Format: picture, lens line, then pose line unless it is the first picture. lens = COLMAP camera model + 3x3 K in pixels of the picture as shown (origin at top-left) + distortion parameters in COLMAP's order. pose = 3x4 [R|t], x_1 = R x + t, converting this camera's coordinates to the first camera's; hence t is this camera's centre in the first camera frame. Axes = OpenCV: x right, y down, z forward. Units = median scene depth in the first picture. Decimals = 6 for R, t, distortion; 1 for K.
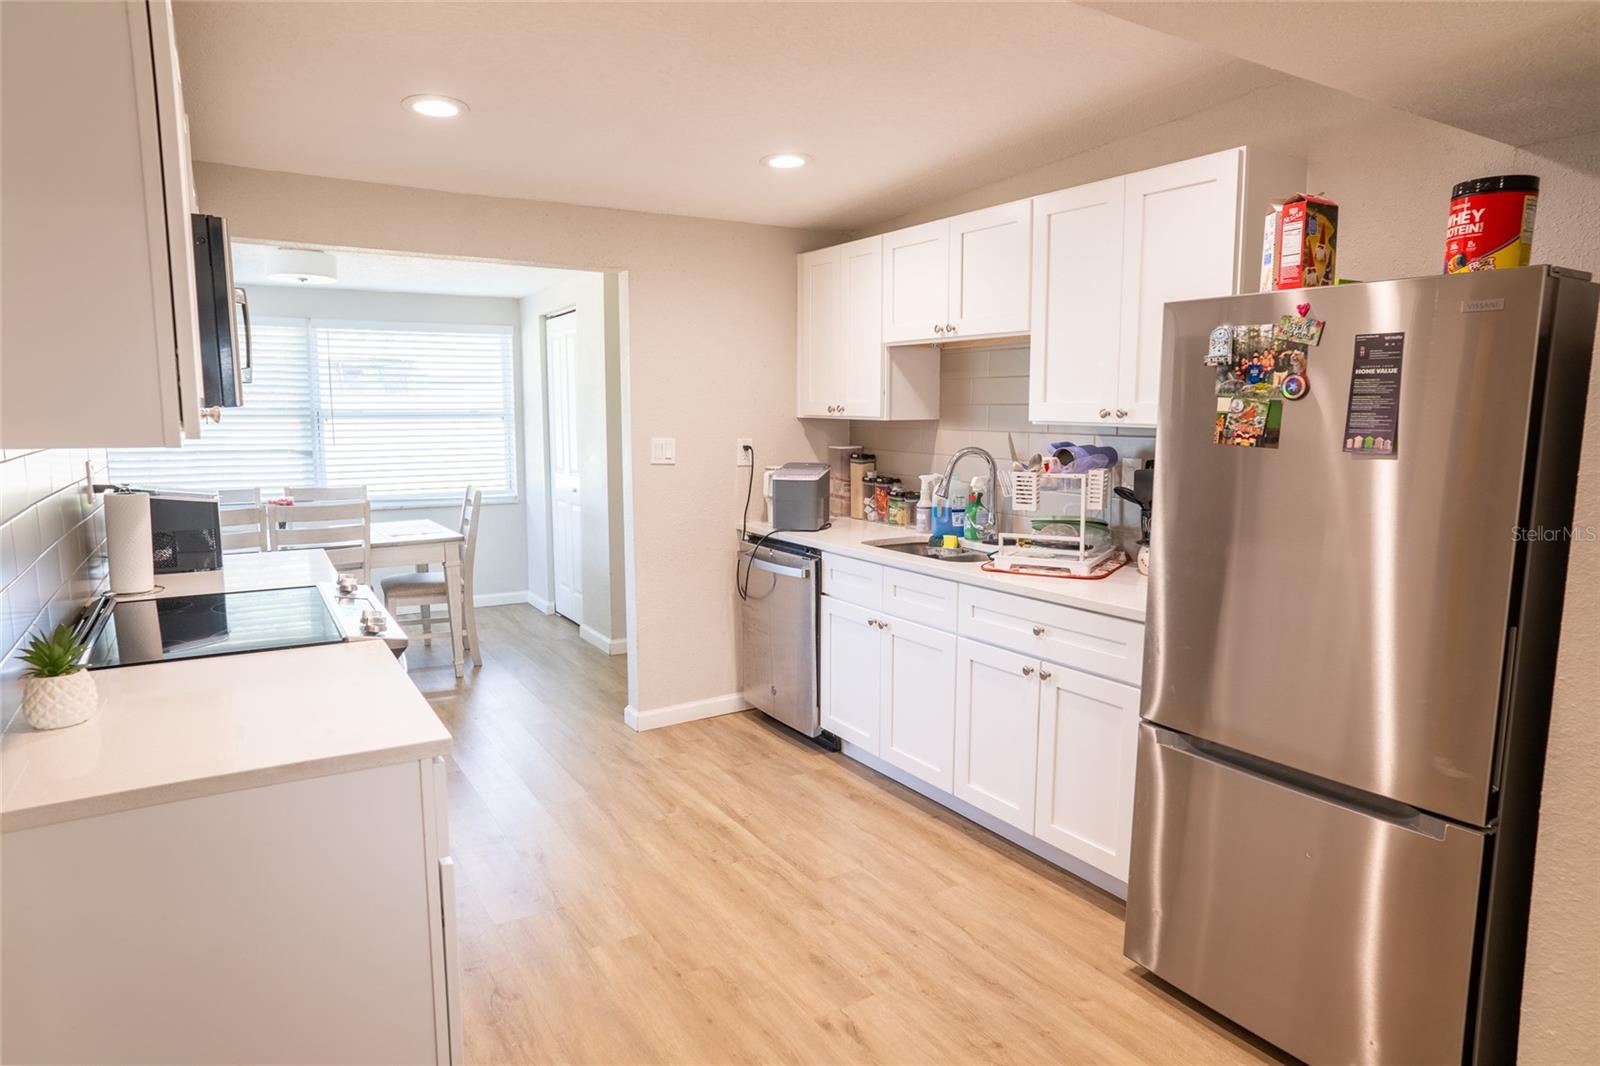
lens RADIAL K [[950.7, 0, 798.1], [0, 950.7, 537.9], [0, 0, 1]] dist [-0.050149, 0.029075]
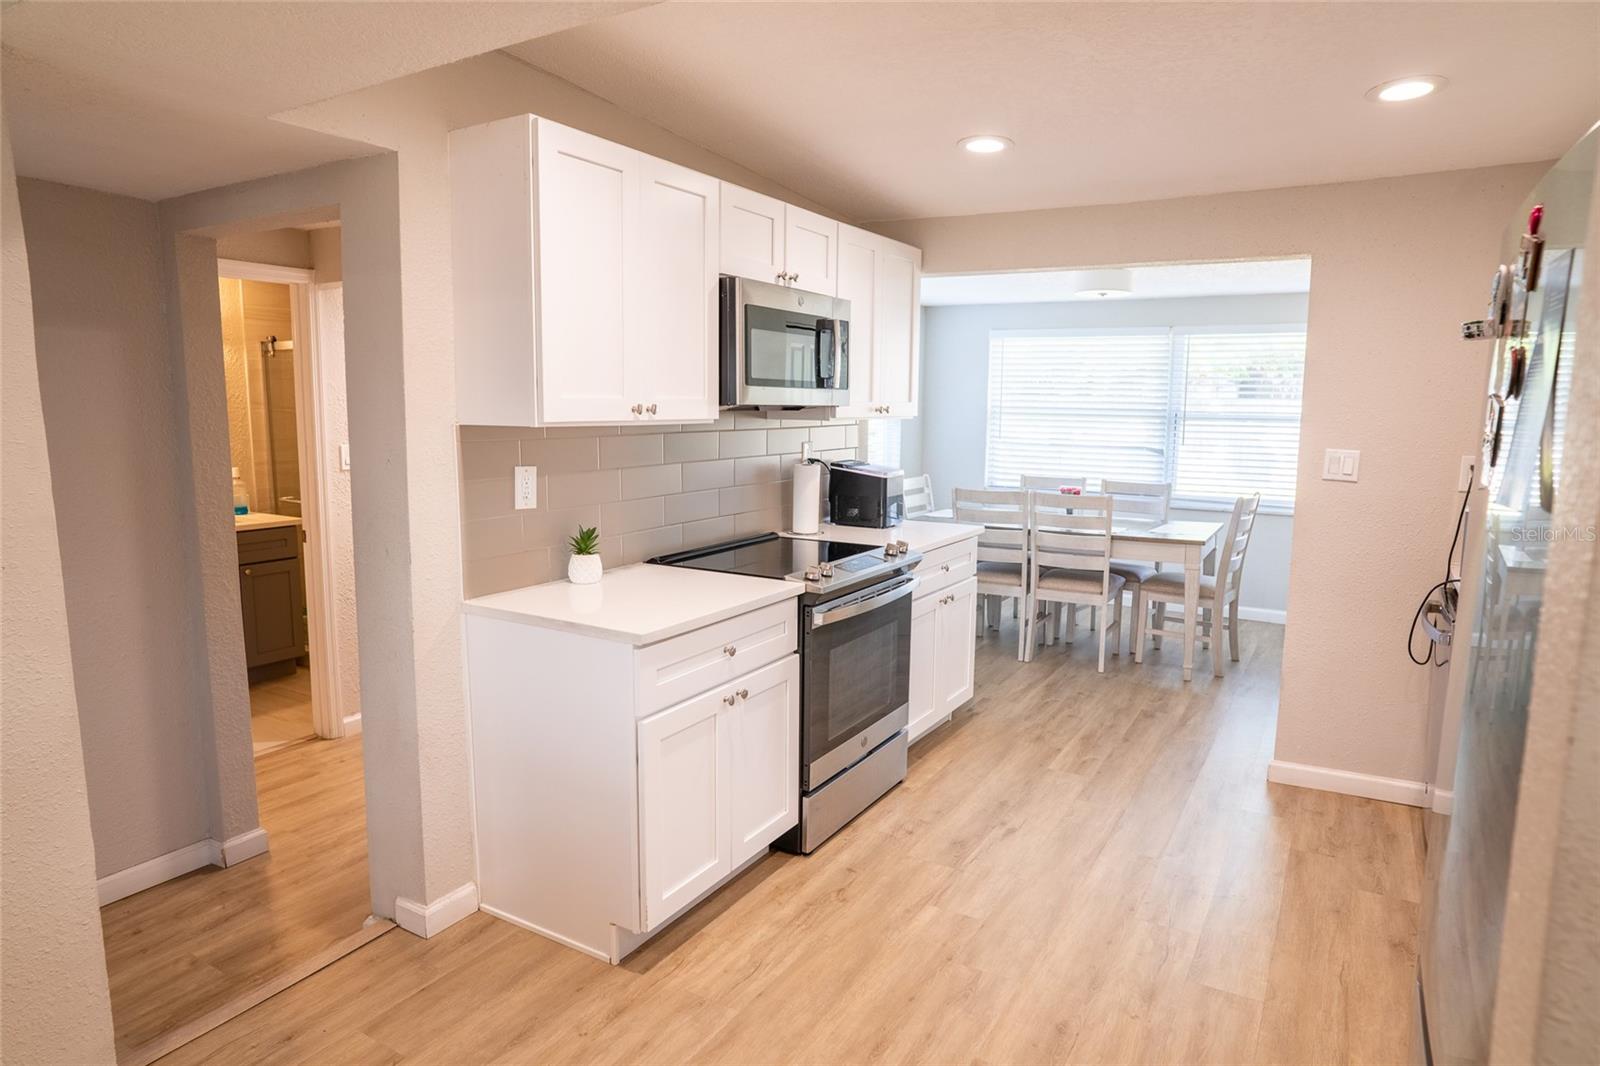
lens RADIAL K [[950.7, 0, 796.9], [0, 950.7, 533.5], [0, 0, 1]] dist [-0.050149, 0.029075]
pose [[0.460237, 0.121297, -0.879471, 0.279401], [-0.129565, 0.989193, 0.068627, -0.019345], [0.878291, 0.082364, 0.470980, 0.143598]]
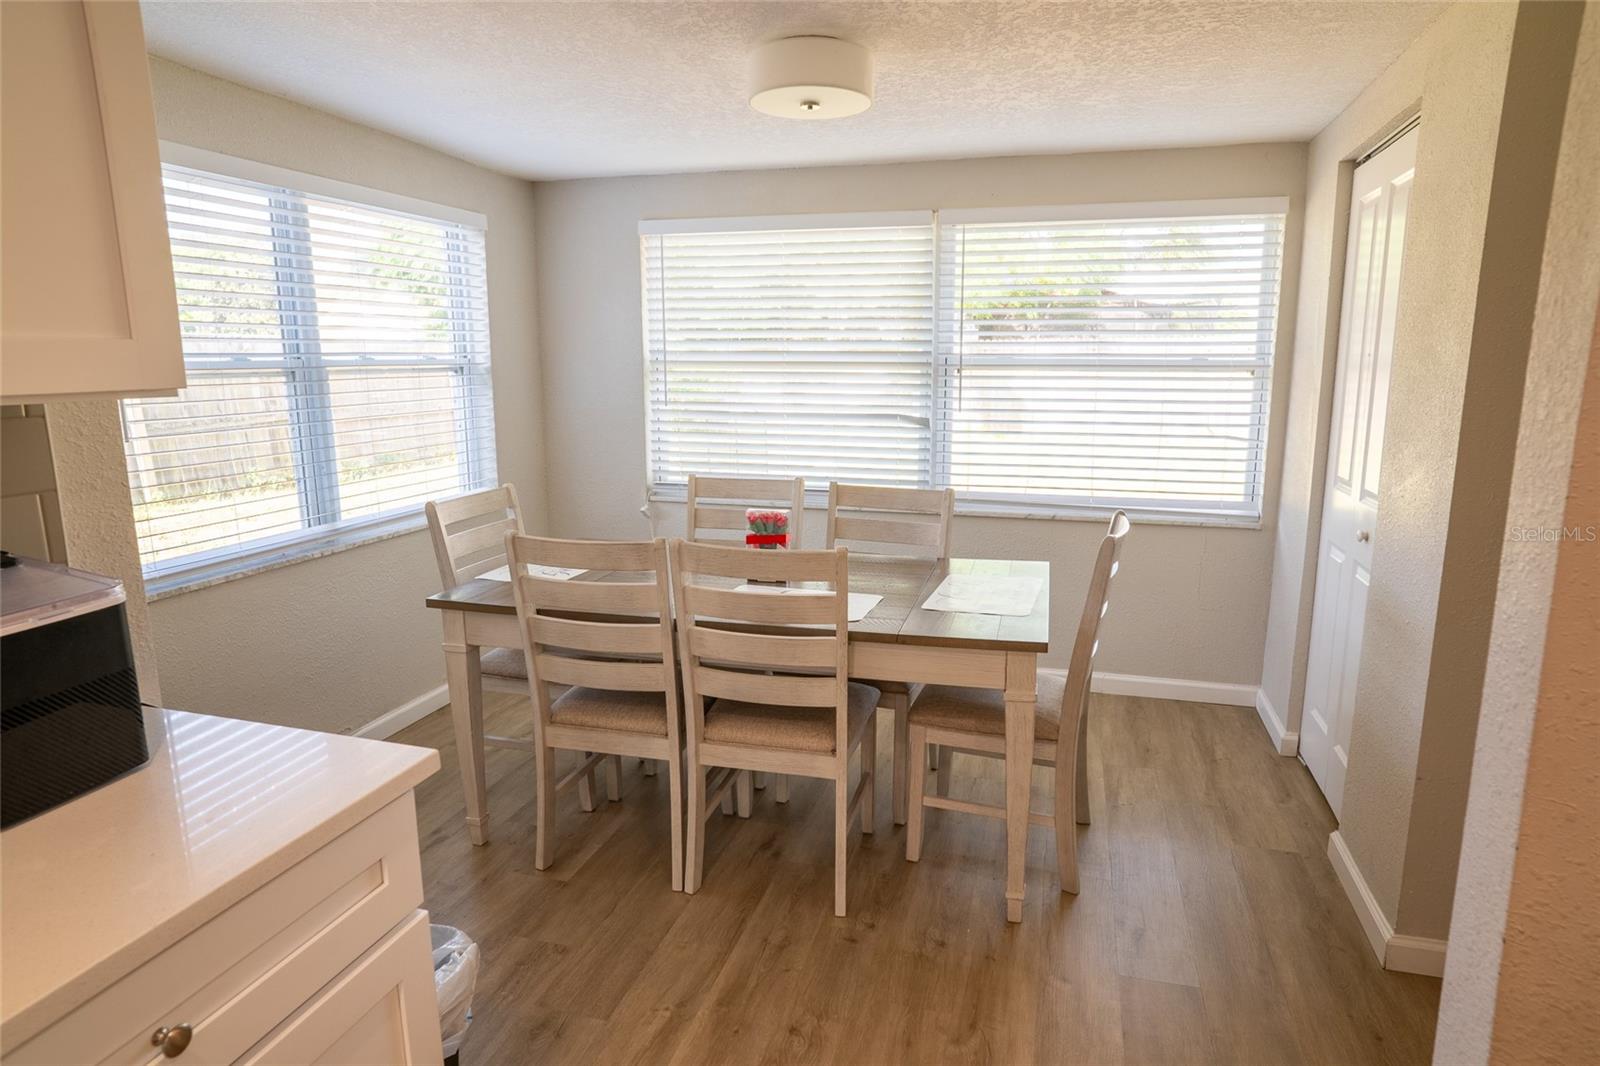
lens RADIAL K [[950.7, 0, 802.0], [0, 950.7, 536.0], [0, 0, 1]] dist [-0.050149, 0.029075]
pose [[0.679000, 0.134690, -0.721676, -0.103314], [-0.096182, 0.990874, 0.094437, -0.073263], [0.727810, 0.005289, 0.685758, 0.540558]]
